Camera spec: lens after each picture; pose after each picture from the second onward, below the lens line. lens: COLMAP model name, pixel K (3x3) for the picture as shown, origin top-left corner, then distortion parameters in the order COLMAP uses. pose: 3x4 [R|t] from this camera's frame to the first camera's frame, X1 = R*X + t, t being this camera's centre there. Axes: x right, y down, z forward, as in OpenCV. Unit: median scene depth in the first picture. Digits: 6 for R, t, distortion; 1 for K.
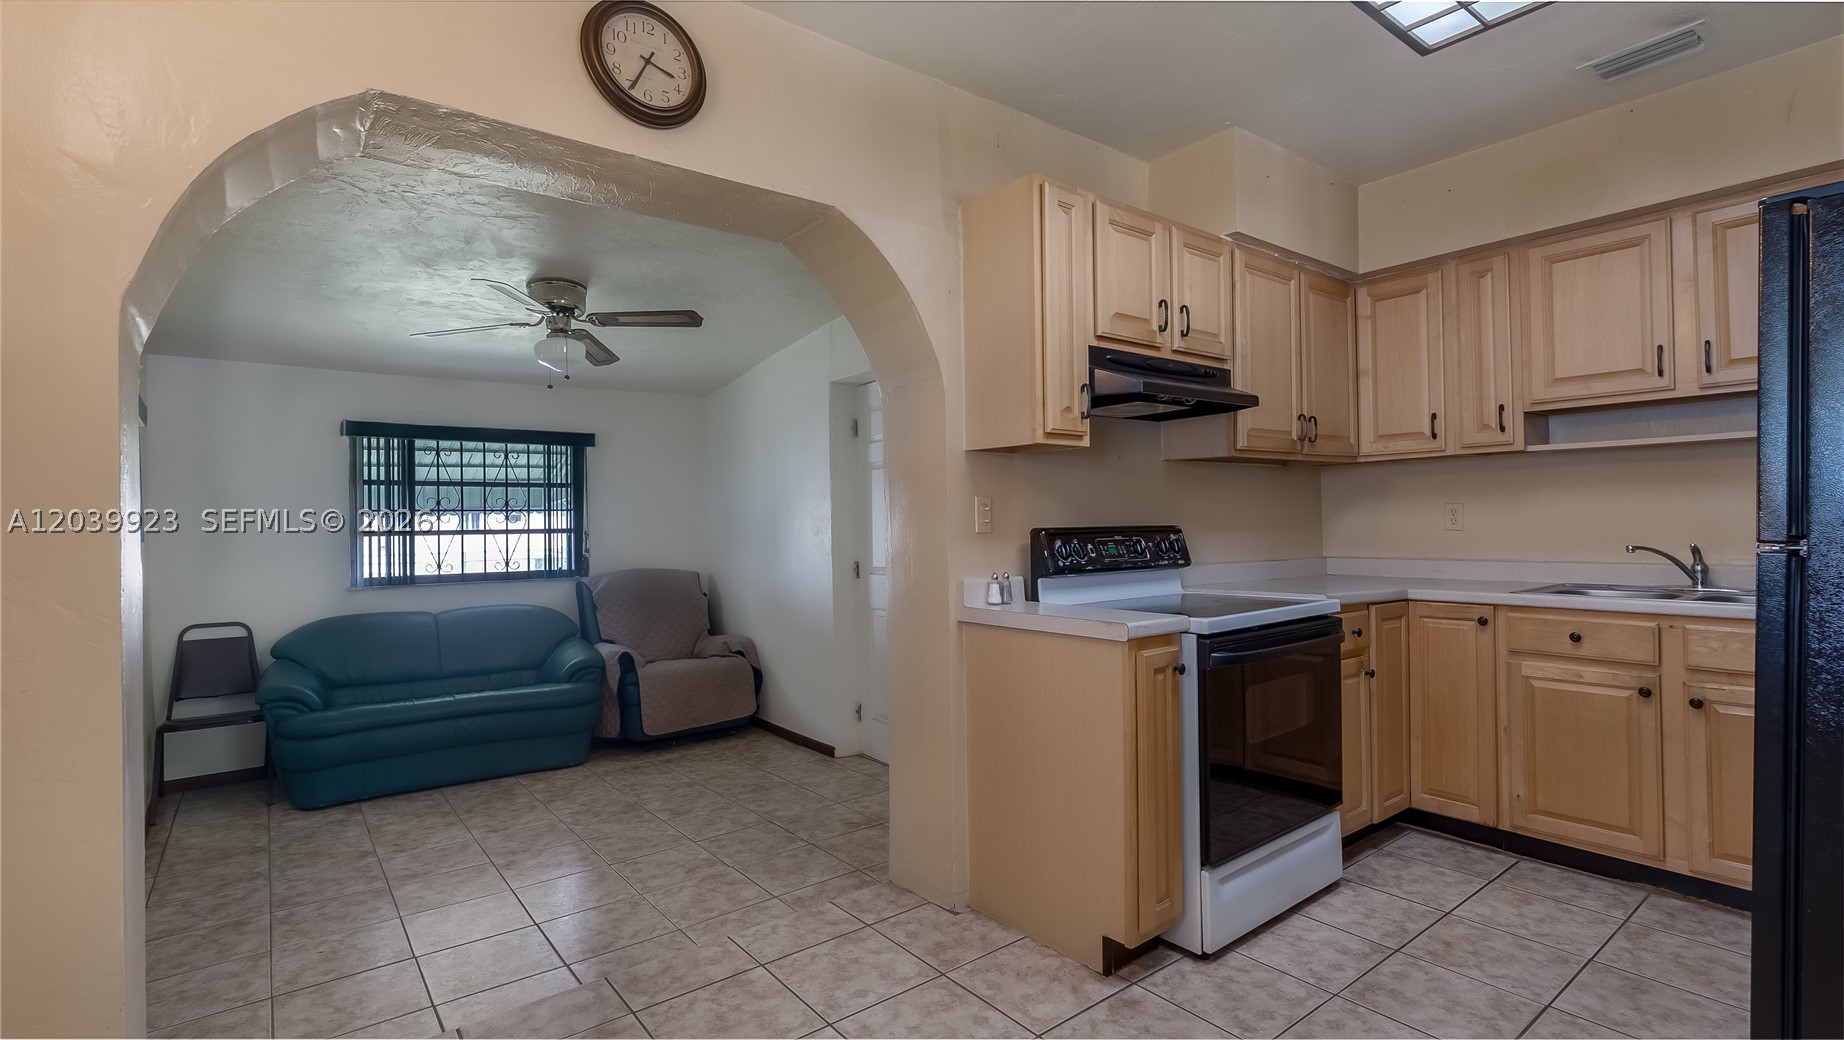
lens RADIAL K [[853.8, 0, 922.0], [0, 853.8, 520.0], [0, 0, 1]] dist [-0.003915, -0.000003]
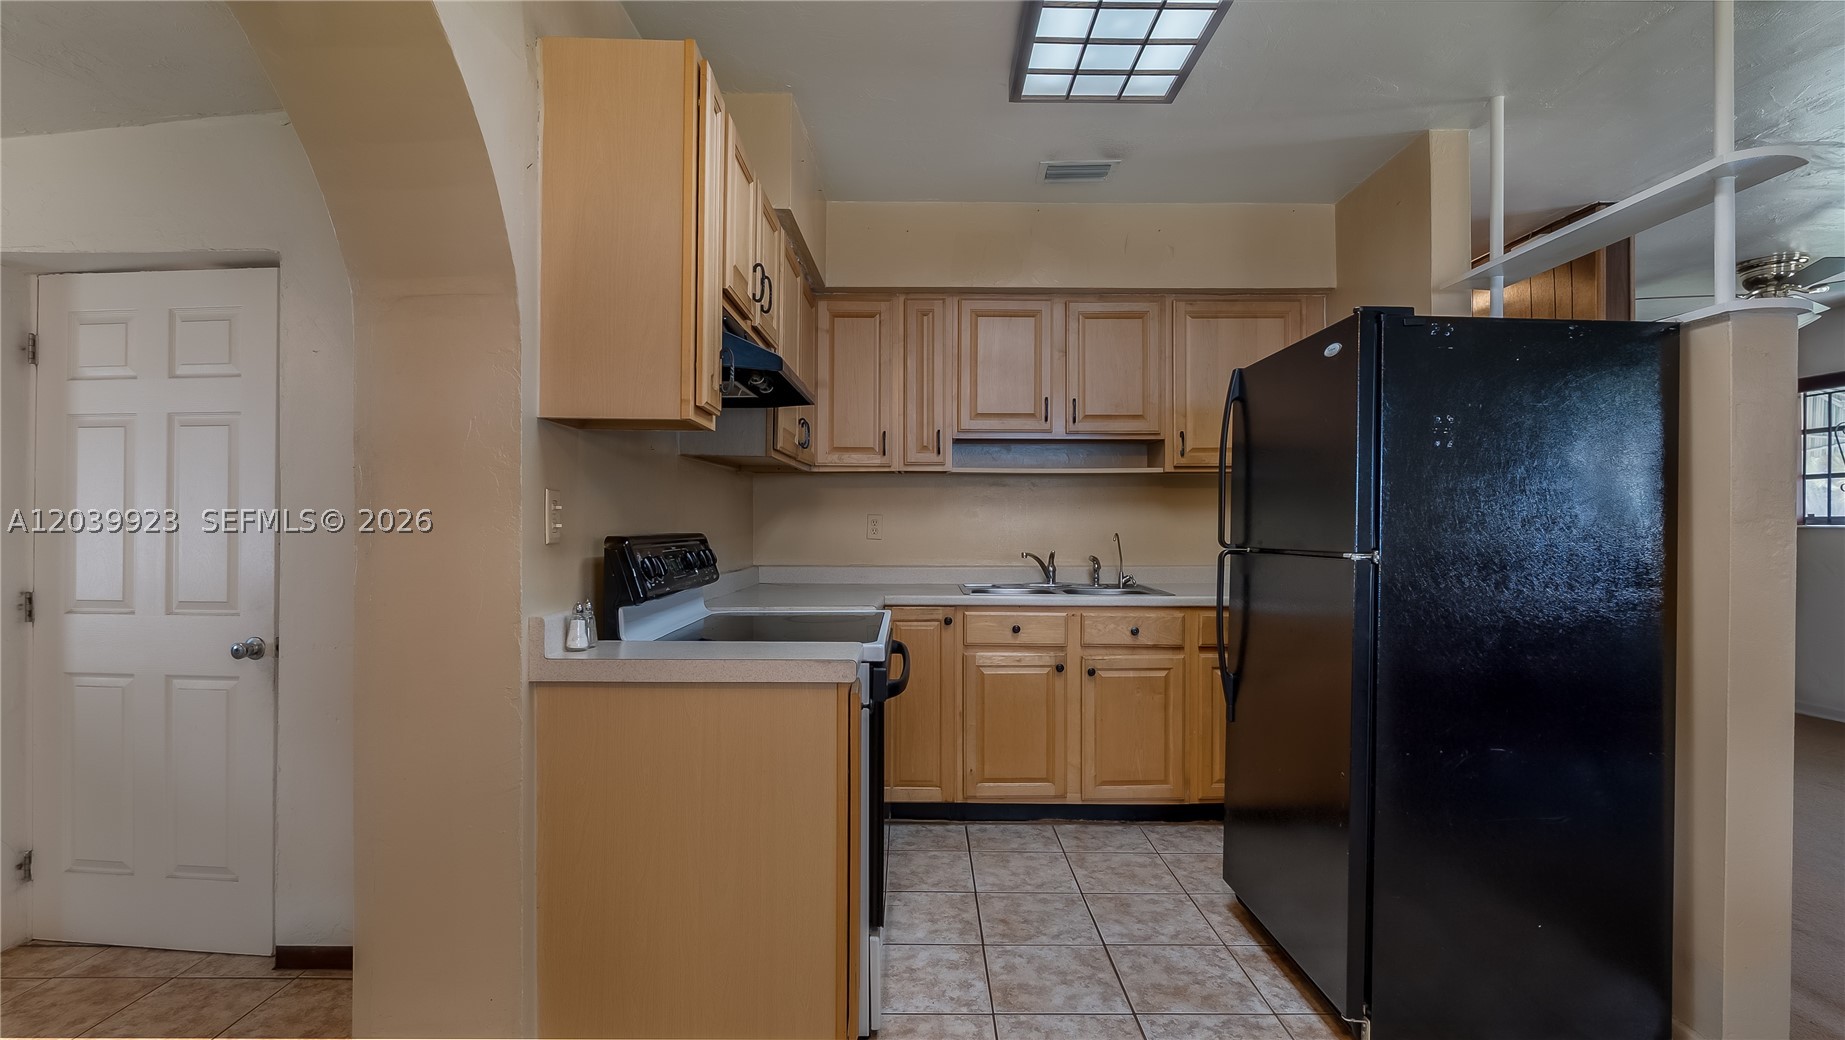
lens RADIAL K [[854.3, 0, 922.5], [0, 854.3, 520.0], [0, 0, 1]] dist [-0.003915, -0.000003]
pose [[0.607895, 0.020059, 0.793764, -0.235580], [-0.016024, 0.999787, -0.012993, 0.000705], [-0.793855, -0.004821, 0.608087, 0.308884]]
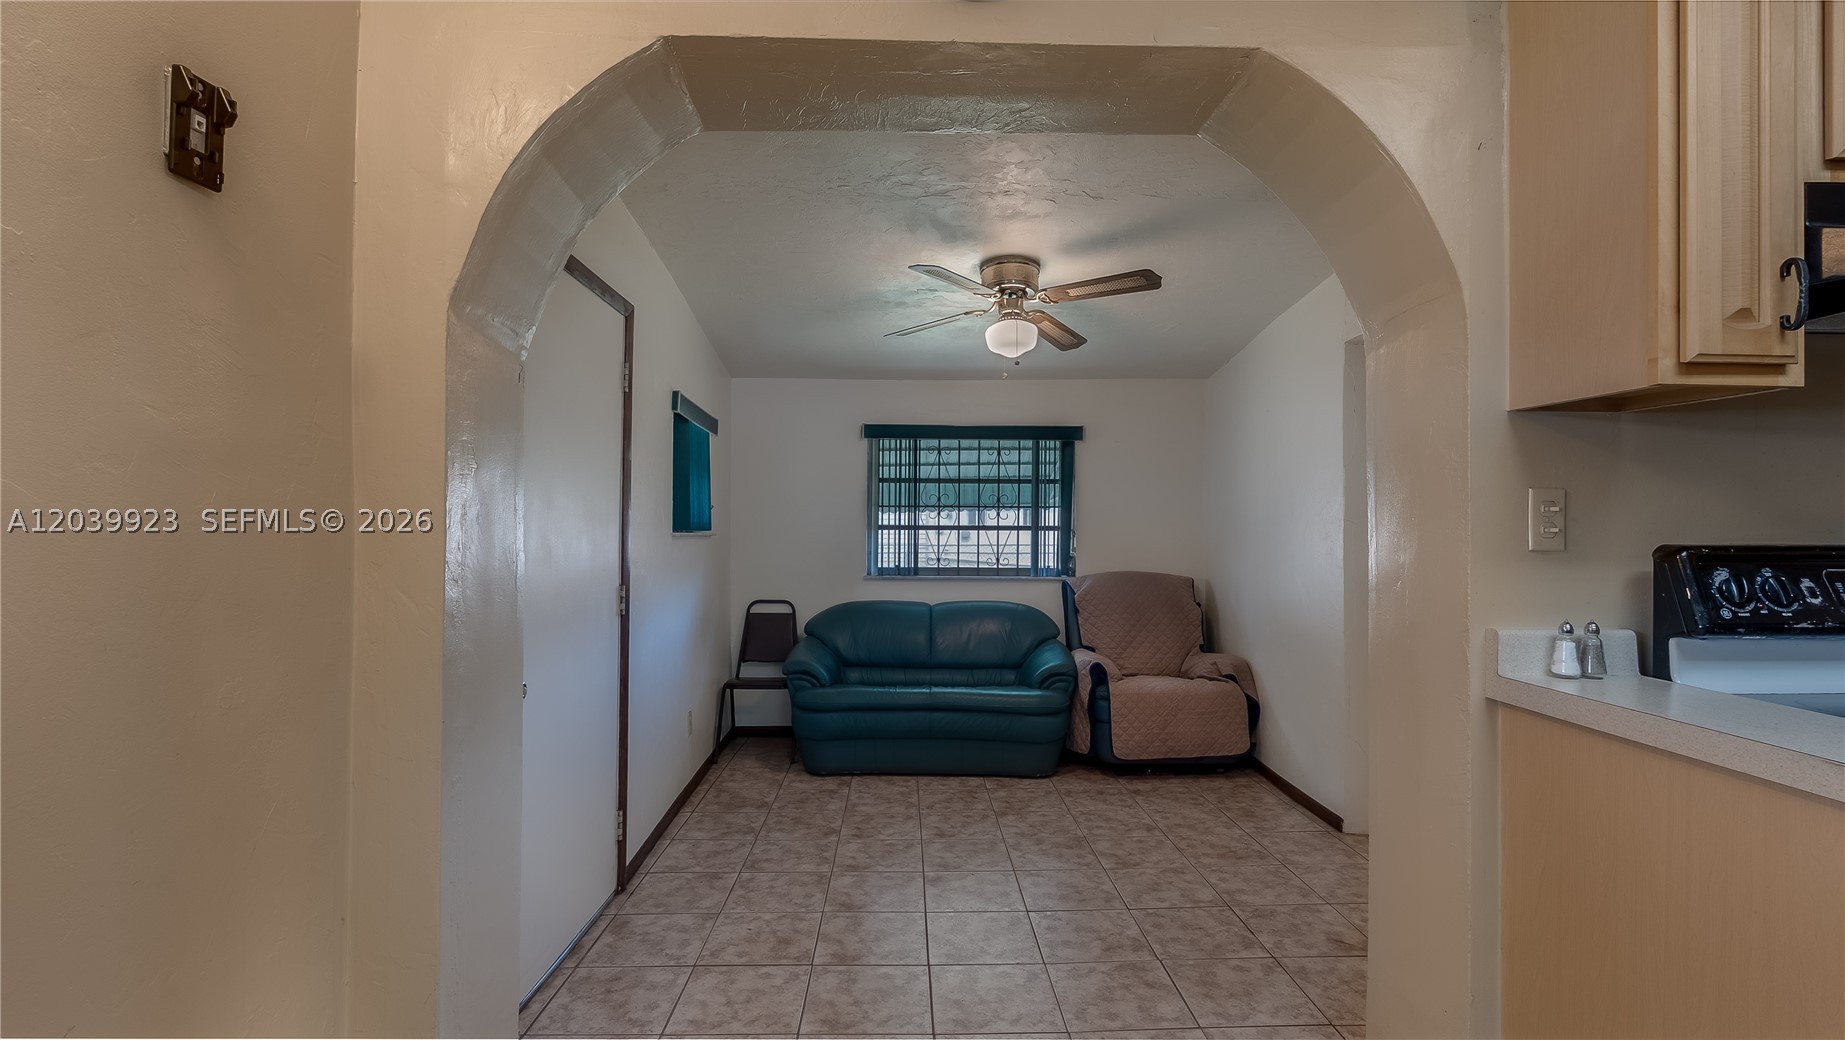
lens RADIAL K [[847.0, 0, 926.1], [0, 847.0, 518.7], [0, 0, 1]] dist [-0.003536, -0.000400]
pose [[0.805529, 0.014762, -0.592373, 0.060767], [-0.014143, 0.999884, 0.005686, -0.003299], [0.592388, 0.003798, 0.805644, 0.239776]]
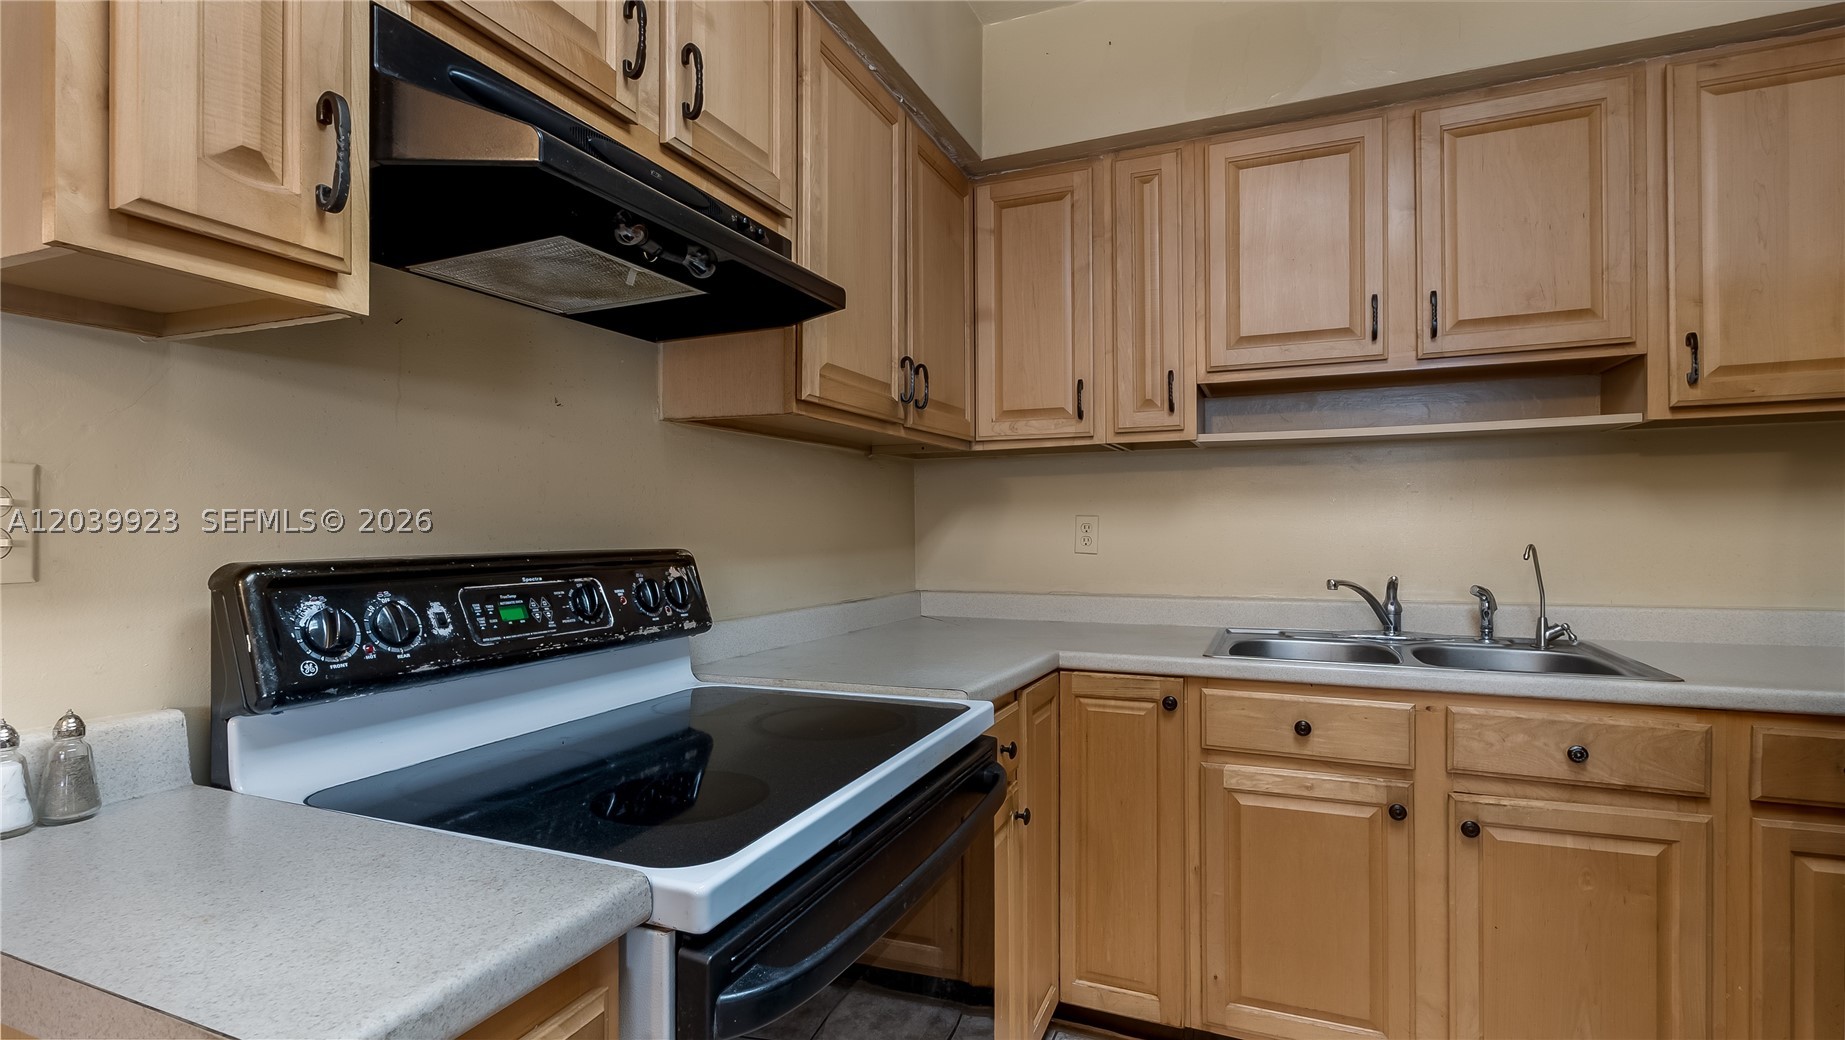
lens RADIAL K [[842.2, 0, 932.4], [0, 842.2, 527.5], [0, 0, 1]] dist [-0.003183, 0.000157]
pose [[0.869986, 0.011639, 0.492939, 0.179665], [-0.010650, 0.999932, -0.004814, -0.005391], [-0.492961, -0.001061, 0.870051, 0.494417]]
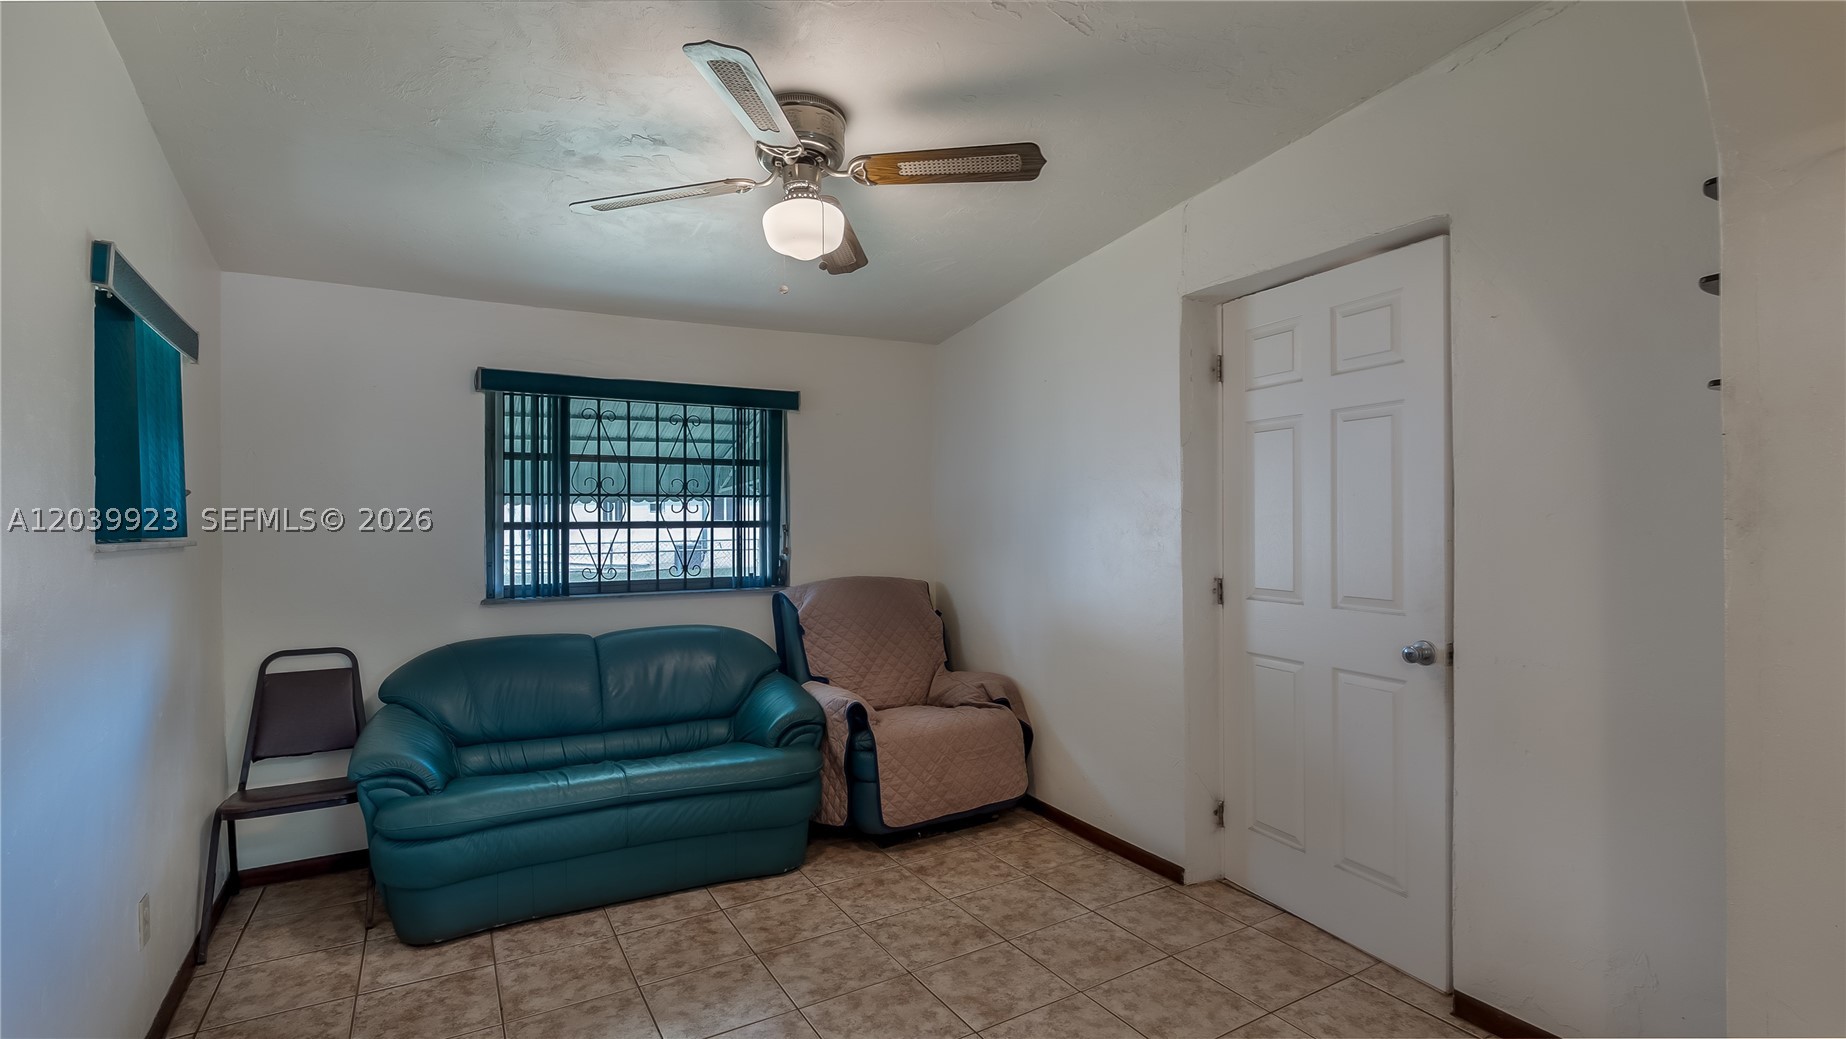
lens RADIAL K [[840.2, 0, 917.7], [0, 840.2, 517.1], [0, 0, 1]] dist [-0.003010, -0.000045]
pose [[0.990960, 0.008890, -0.133863, -0.315073], [-0.008285, 0.999953, 0.005081, 0.002697], [0.133902, -0.003926, 0.990987, 0.508669]]
